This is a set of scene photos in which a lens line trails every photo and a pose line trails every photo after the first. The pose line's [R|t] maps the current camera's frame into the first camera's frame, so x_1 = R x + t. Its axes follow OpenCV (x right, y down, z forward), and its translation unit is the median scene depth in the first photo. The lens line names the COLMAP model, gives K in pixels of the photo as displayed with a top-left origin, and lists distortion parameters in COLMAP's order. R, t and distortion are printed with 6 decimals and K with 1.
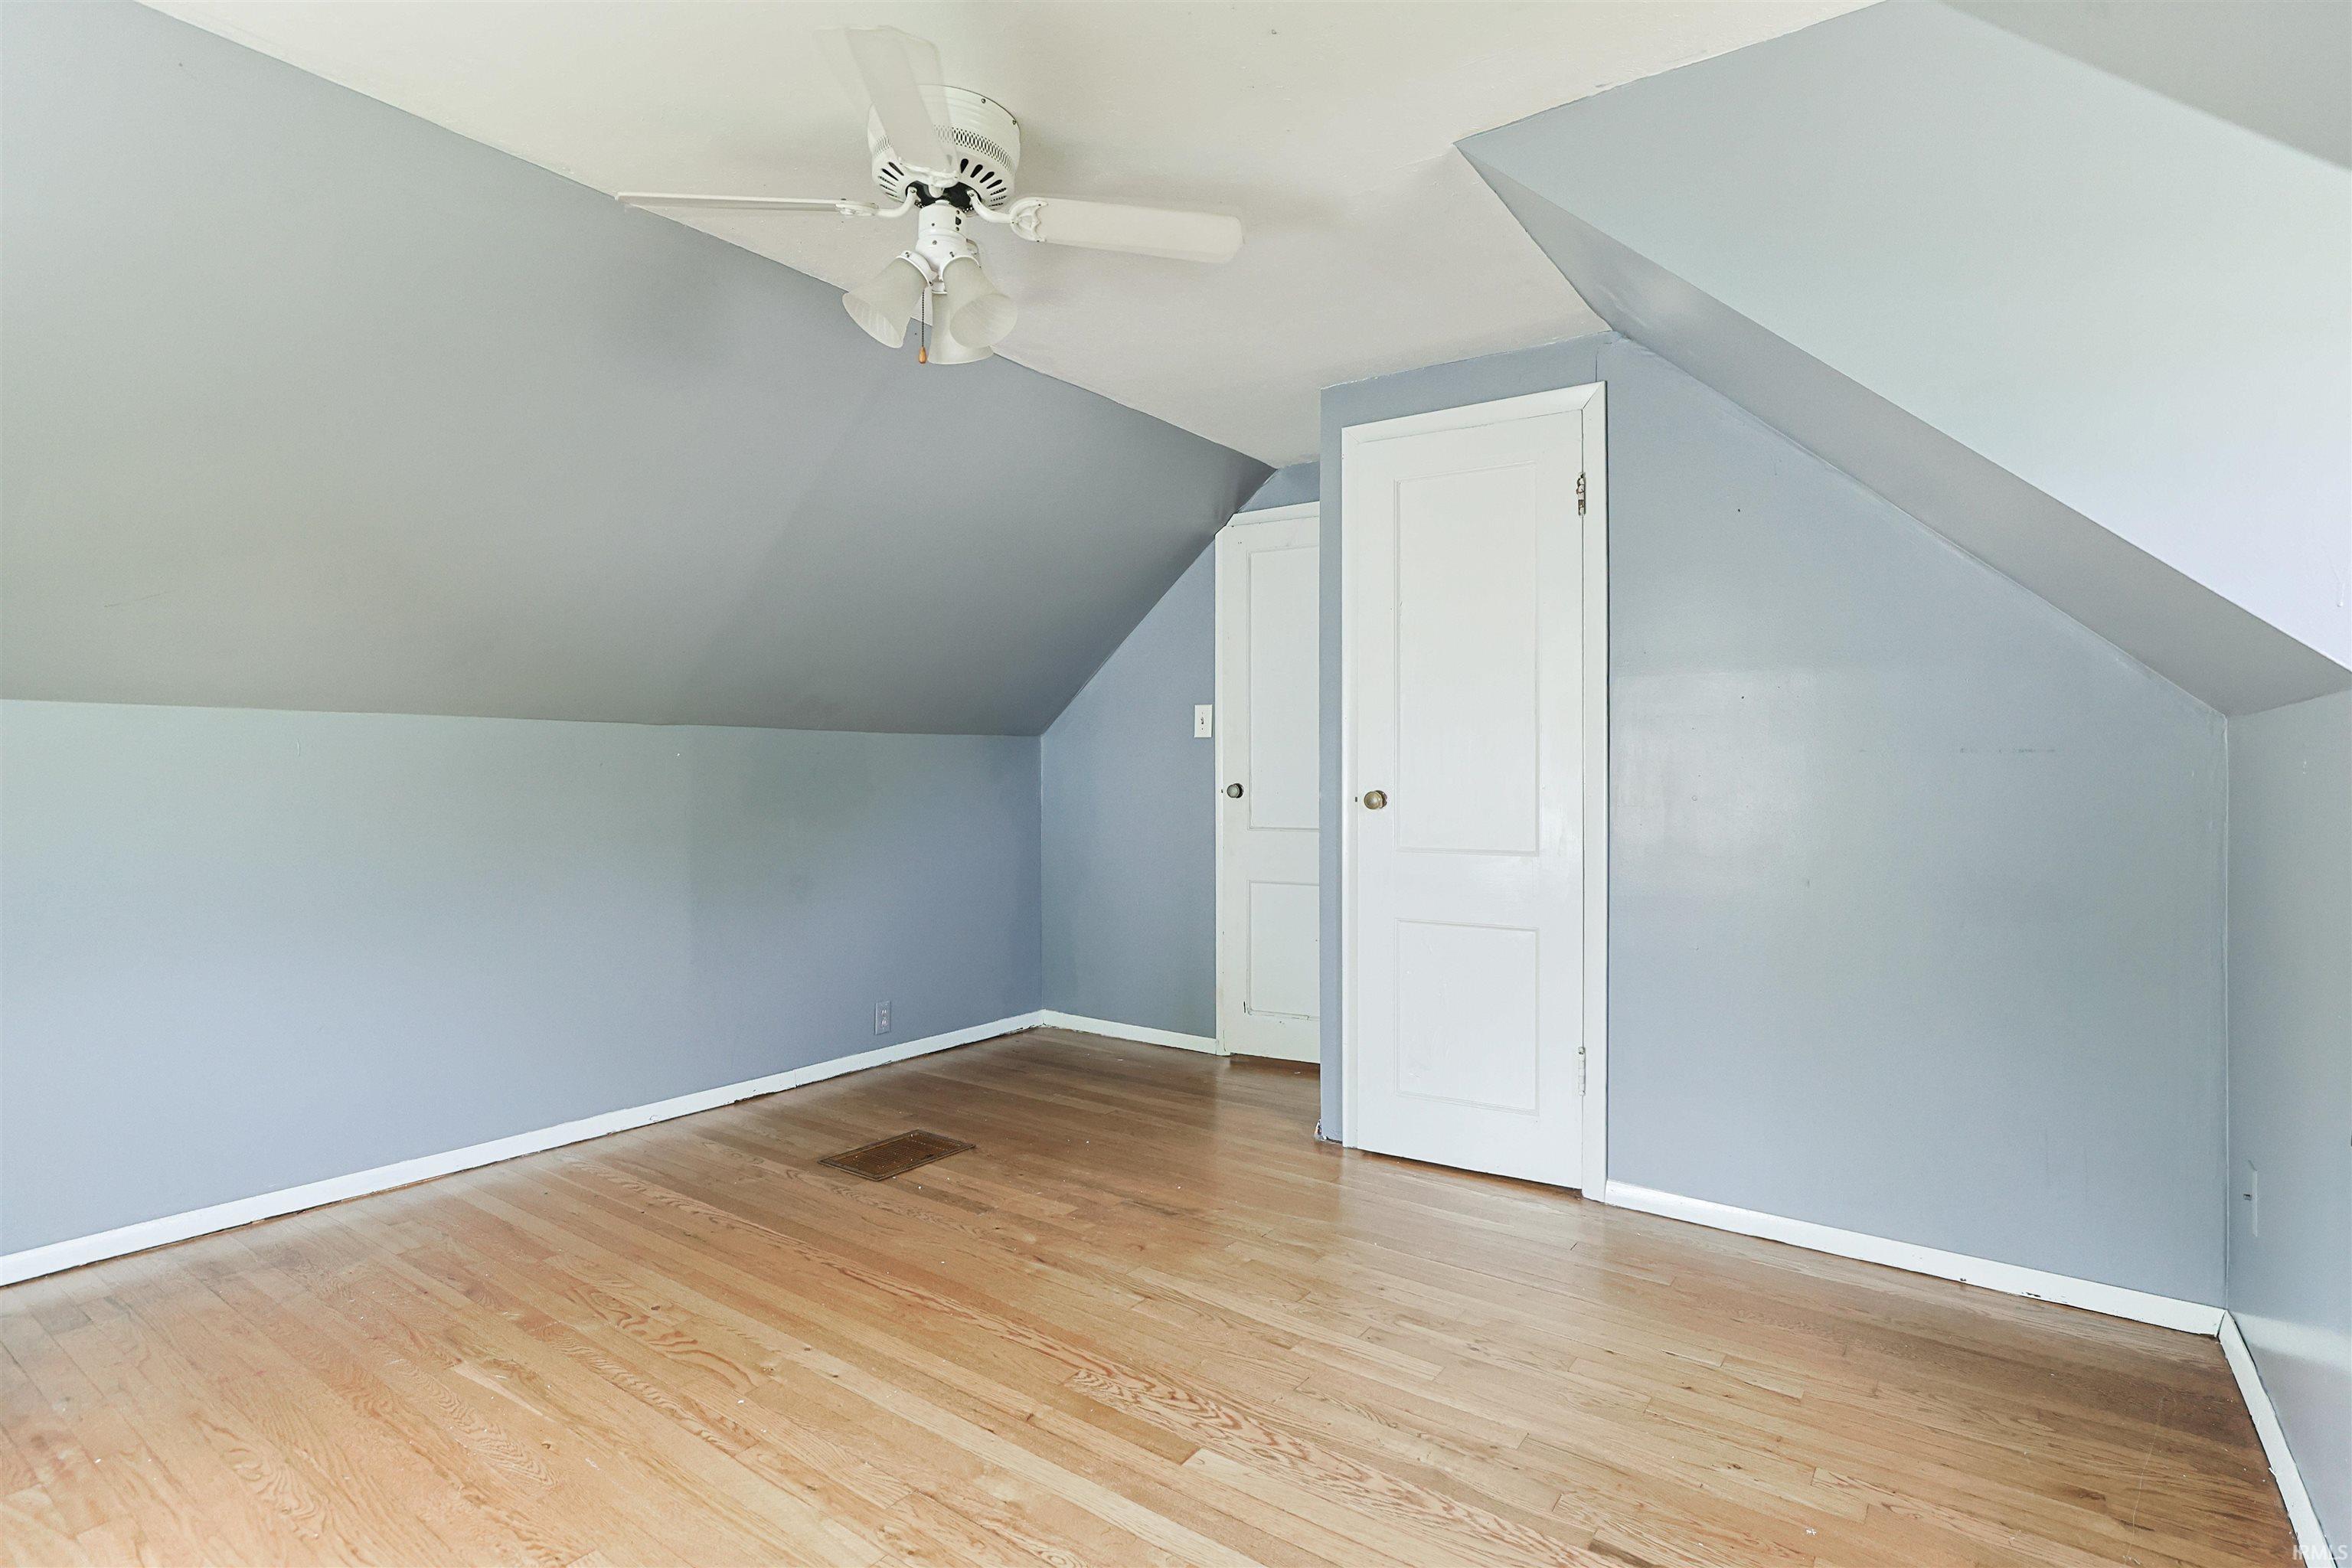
lens RADIAL K [[1144.9, 0, 1168.9], [0, 1144.9, 777.0], [0, 0, 1]] dist [-0.014144, 0.006497]
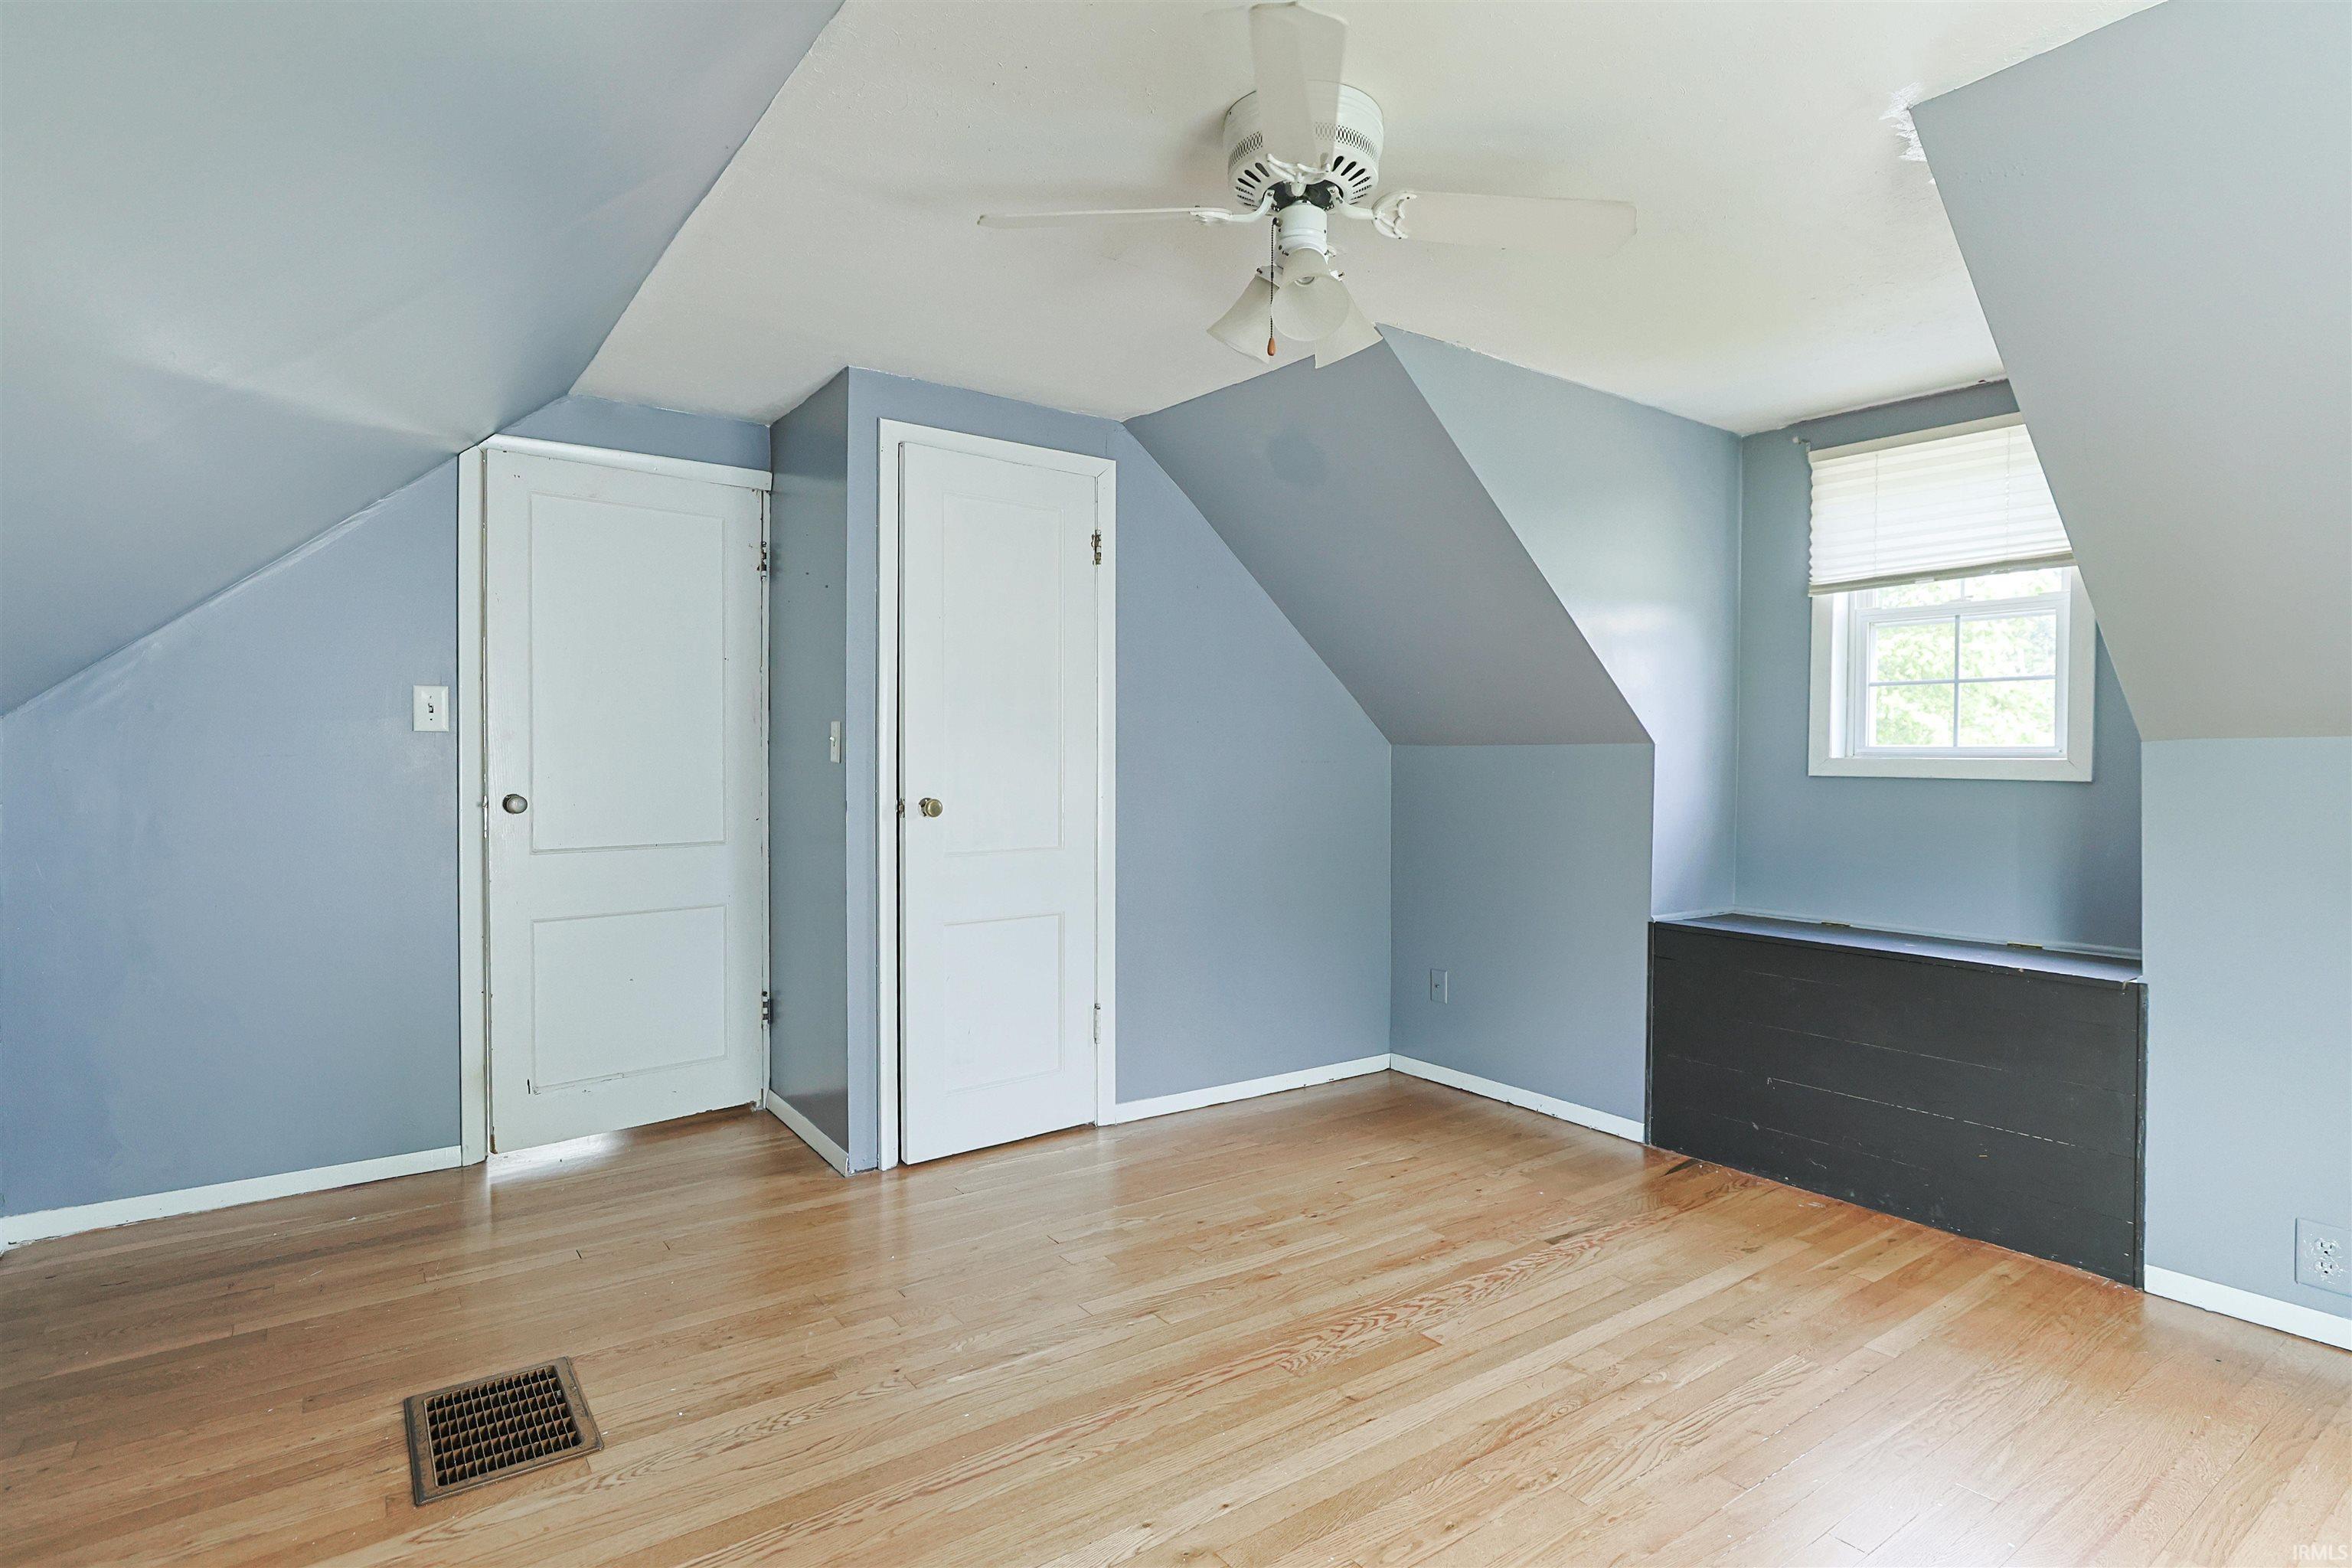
lens RADIAL K [[1144.9, 0, 1168.9], [0, 1144.9, 777.8], [0, 0, 1]] dist [-0.014144, 0.006497]
pose [[0.345182, -0.016596, 0.938389, -0.766482], [0.005053, 0.999862, 0.015825, -0.023192], [-0.938522, -0.000721, 0.345219, 0.519901]]
